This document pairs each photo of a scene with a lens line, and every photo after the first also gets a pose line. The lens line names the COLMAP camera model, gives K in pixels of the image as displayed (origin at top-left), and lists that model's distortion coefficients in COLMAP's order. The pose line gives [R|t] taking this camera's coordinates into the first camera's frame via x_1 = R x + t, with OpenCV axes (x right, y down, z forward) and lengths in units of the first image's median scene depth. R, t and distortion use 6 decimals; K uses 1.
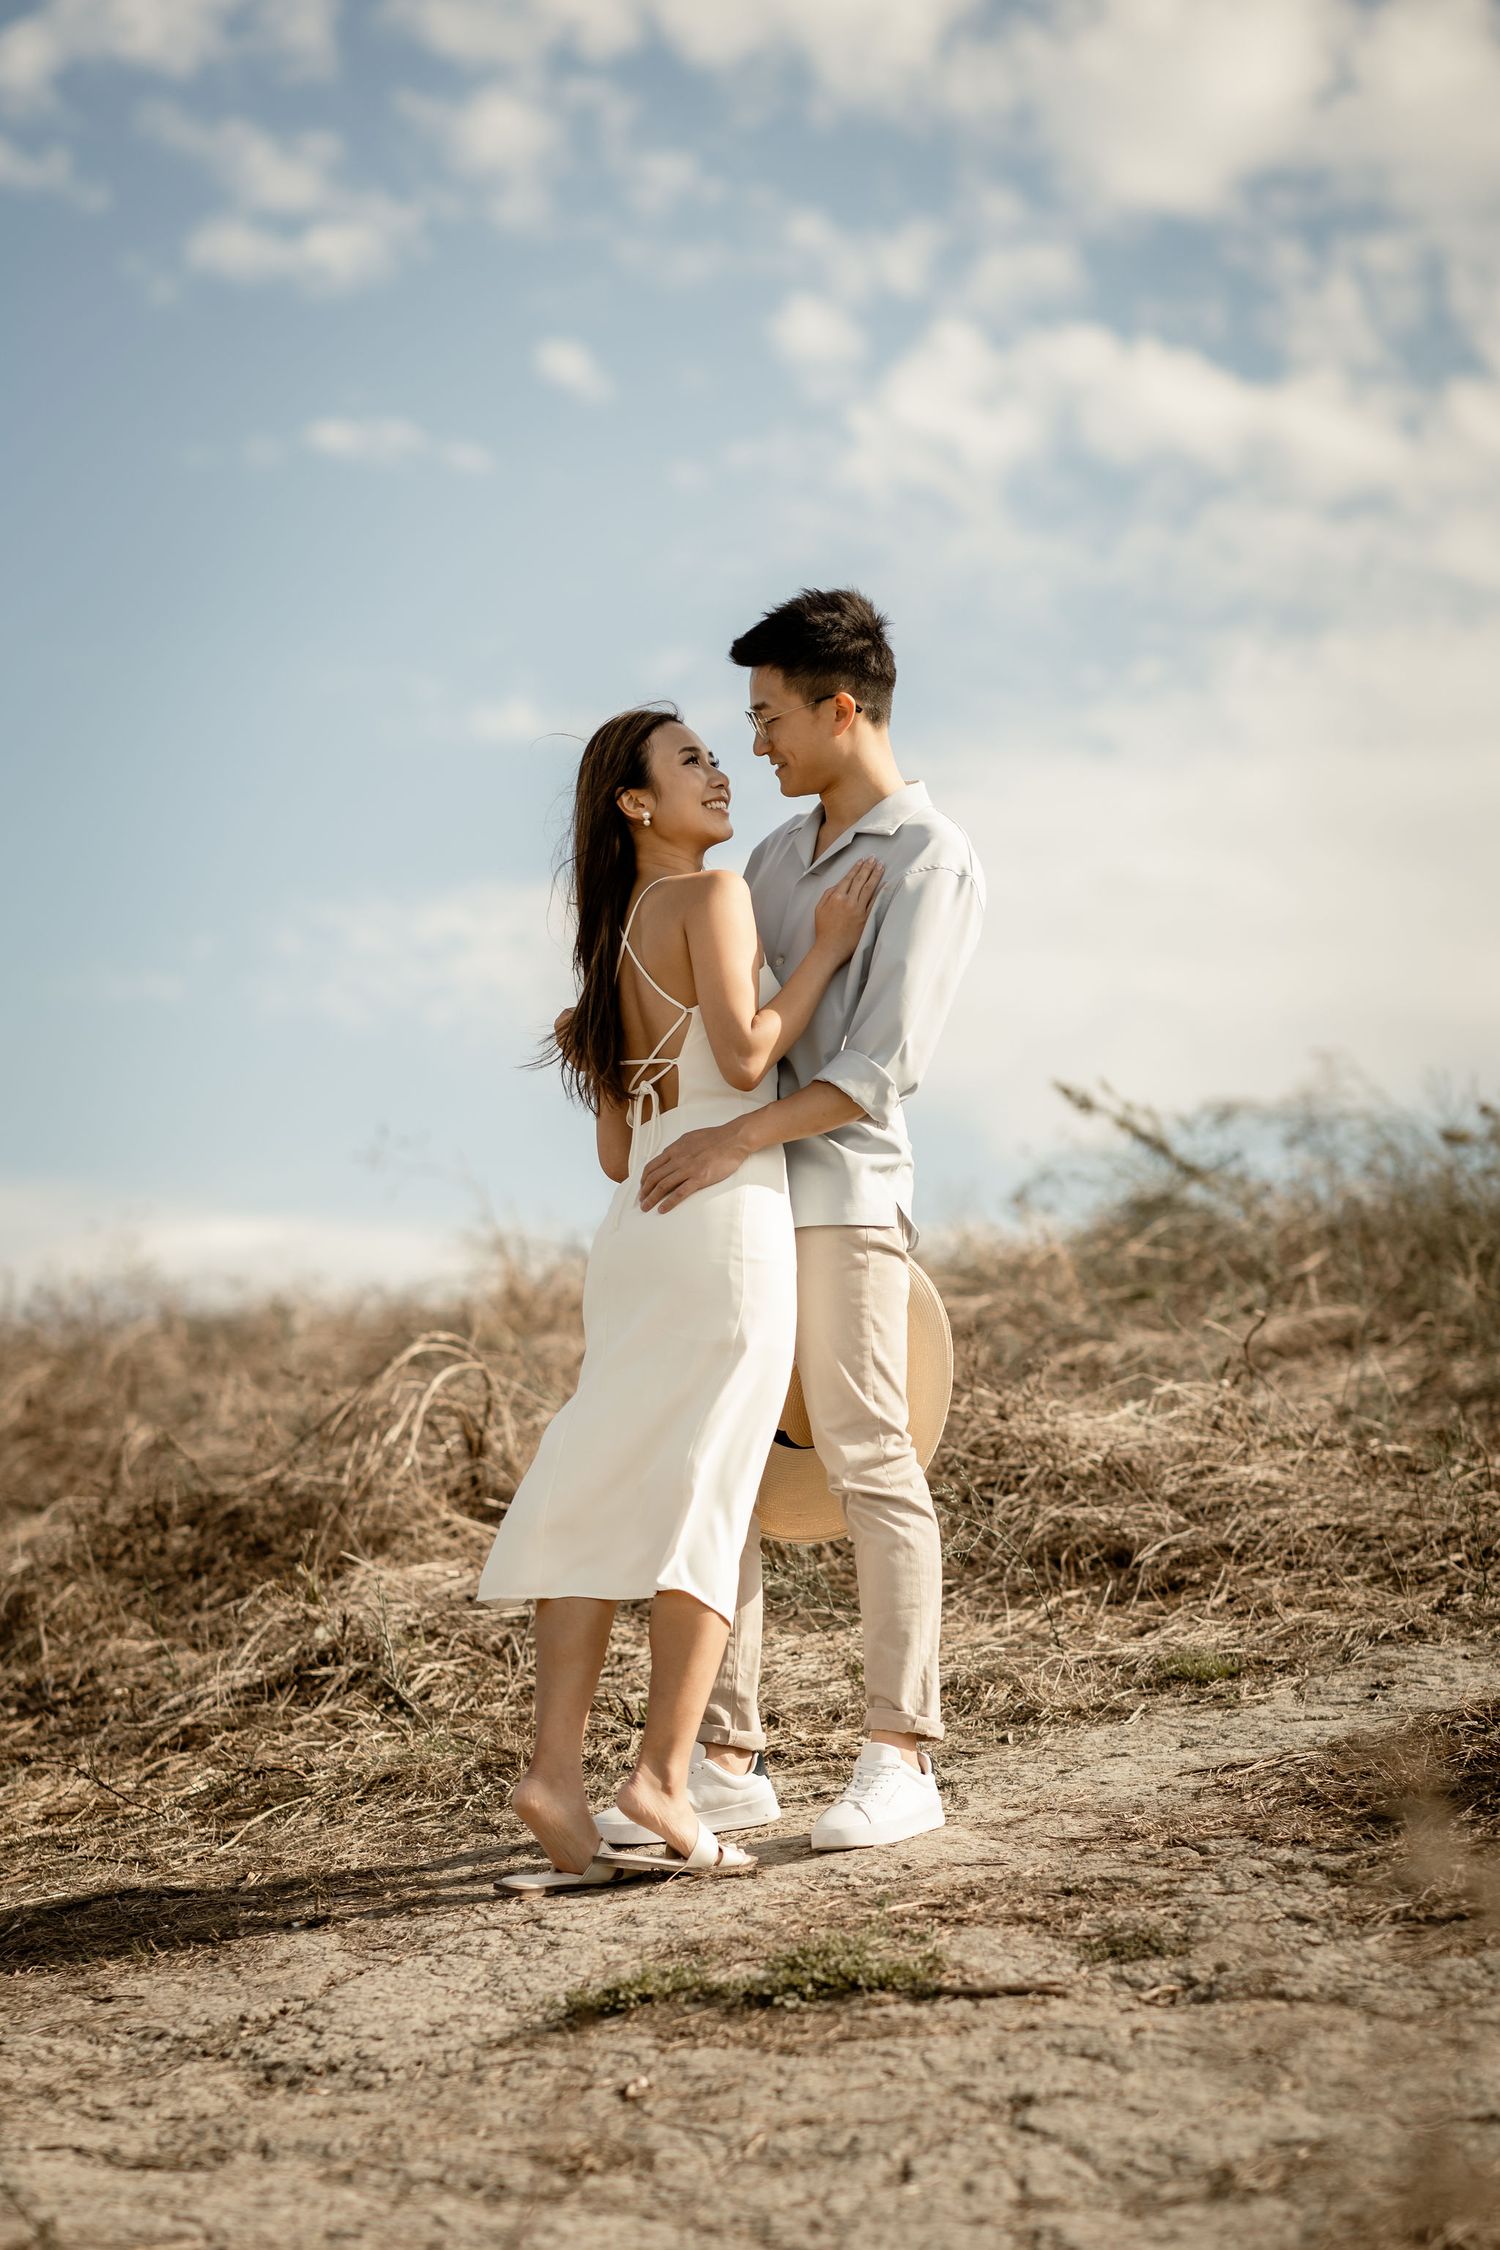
lens RADIAL K [[5697.4, 0, 749.0], [0, 5697.4, 1006.0], [0, 0, 1]] dist [-0.350212, 8.219625]
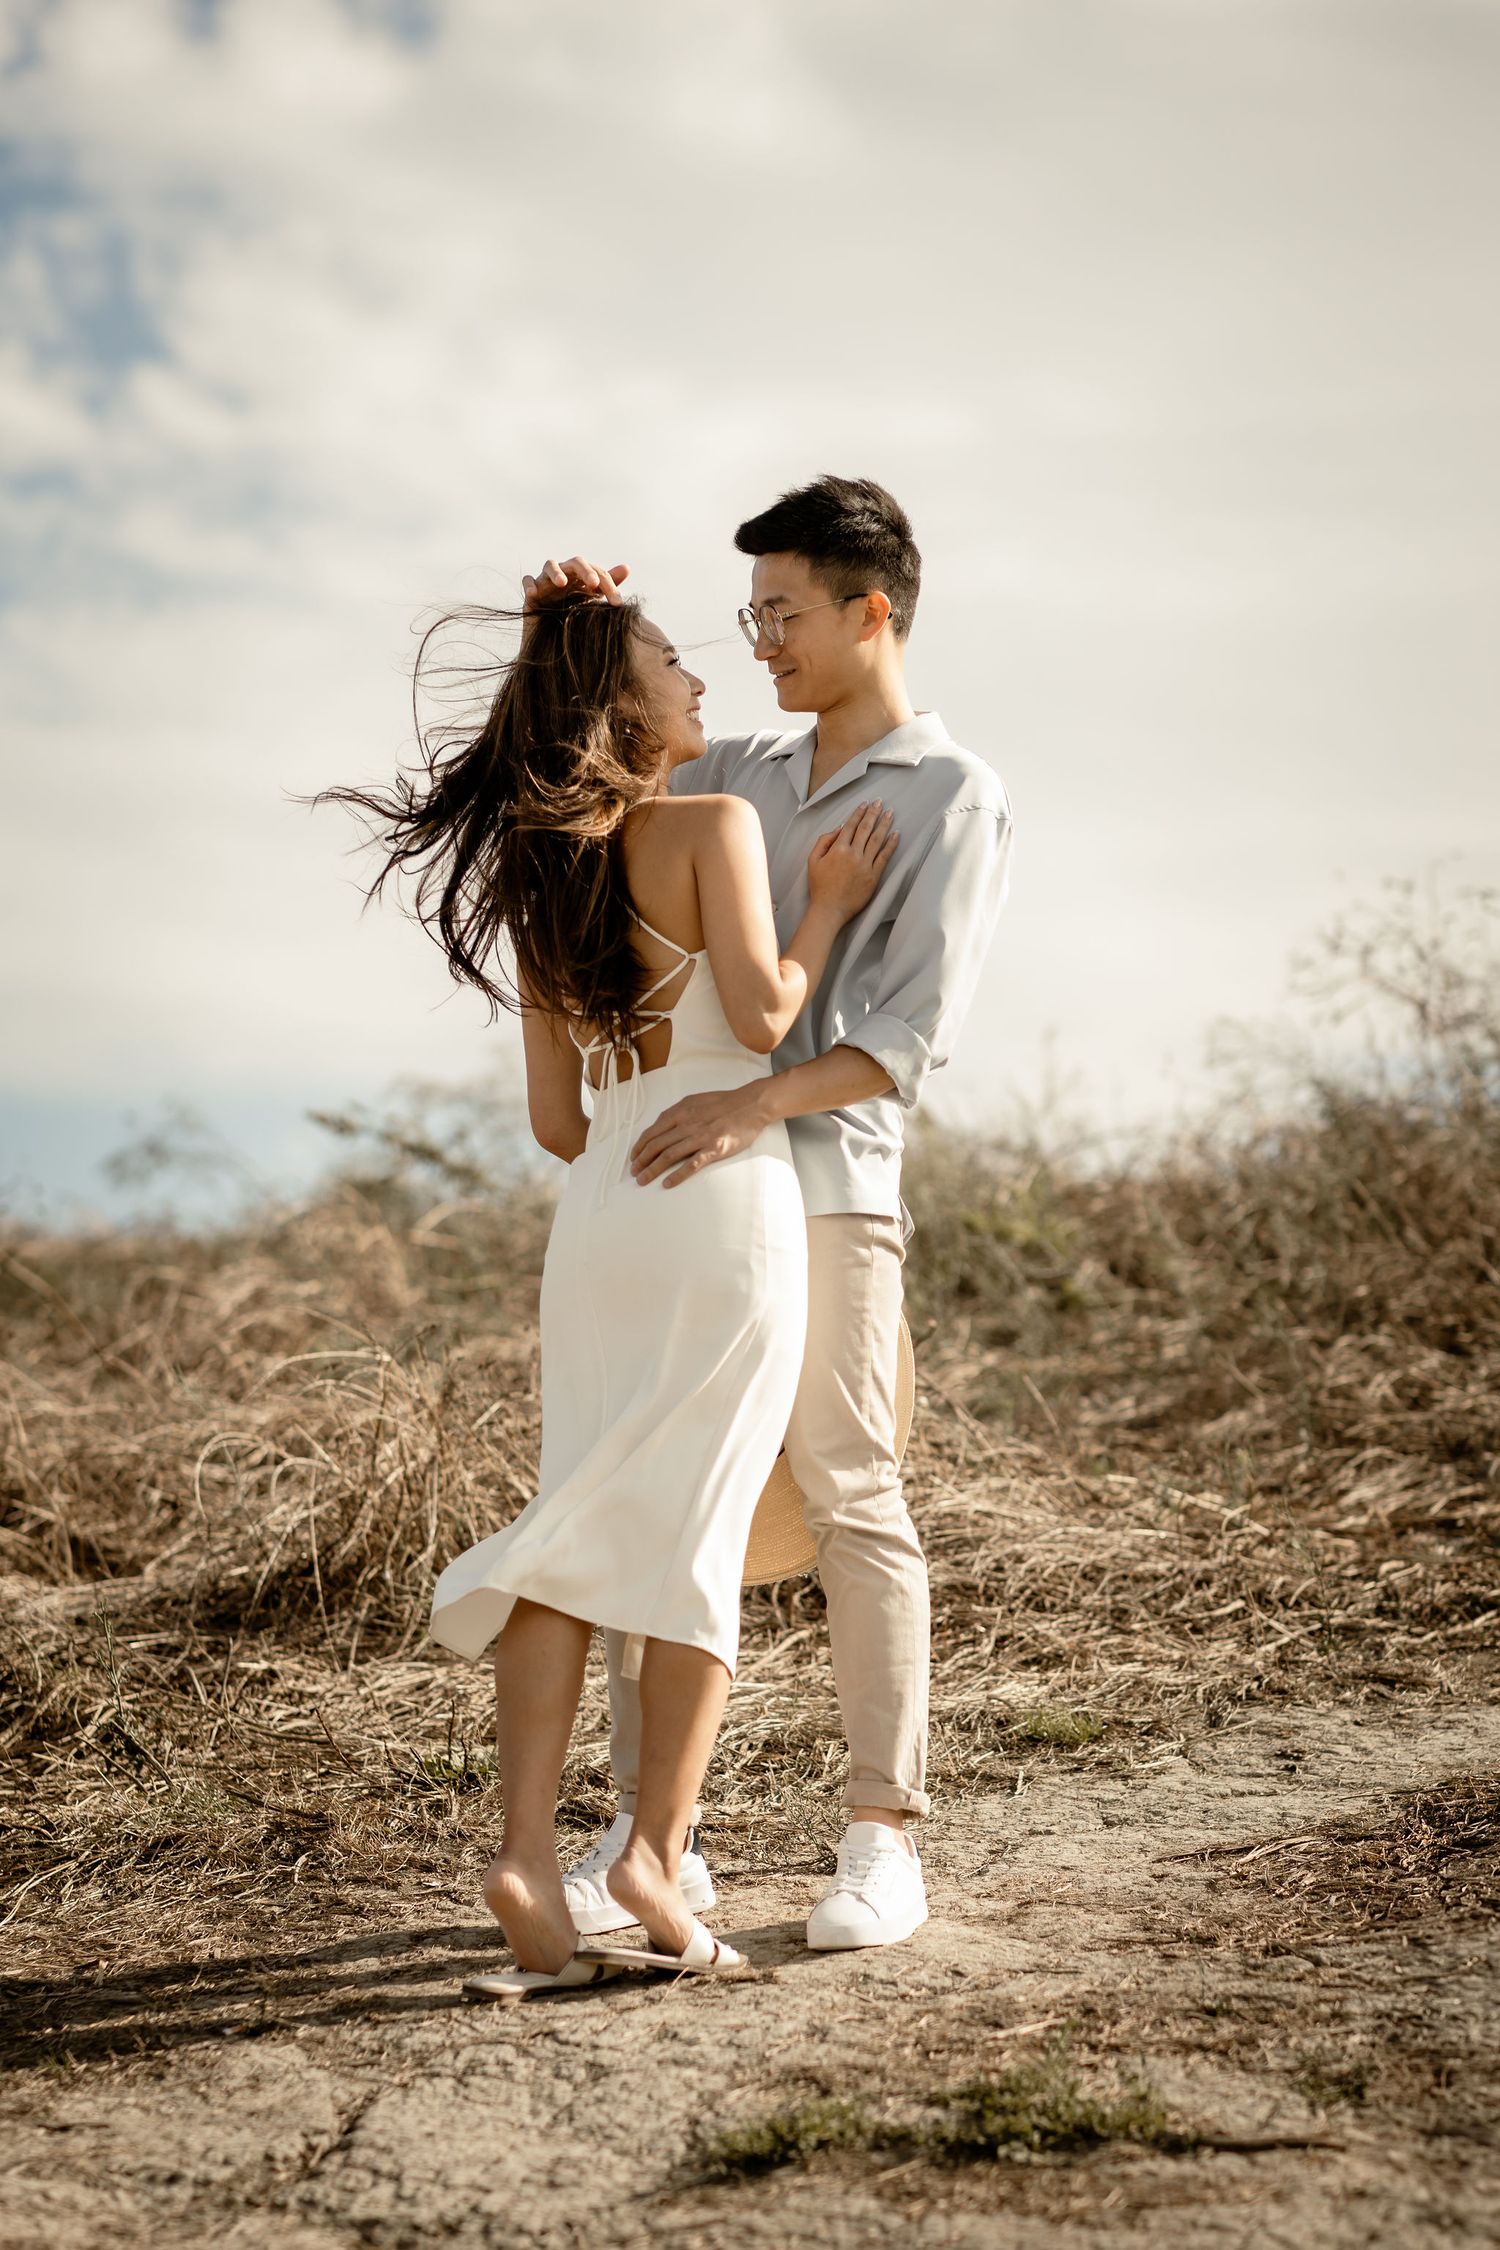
lens RADIAL K [[5505.1, 0, 750.0], [0, 5505.1, 1125.0], [0, 0, 1]] dist [0.141109, 0.206032]
pose [[0.962447, 0.051955, 0.266451, -0.220462], [-0.058490, 0.998149, 0.016645, 0.011807], [-0.265093, -0.031605, 0.963705, 0.201899]]
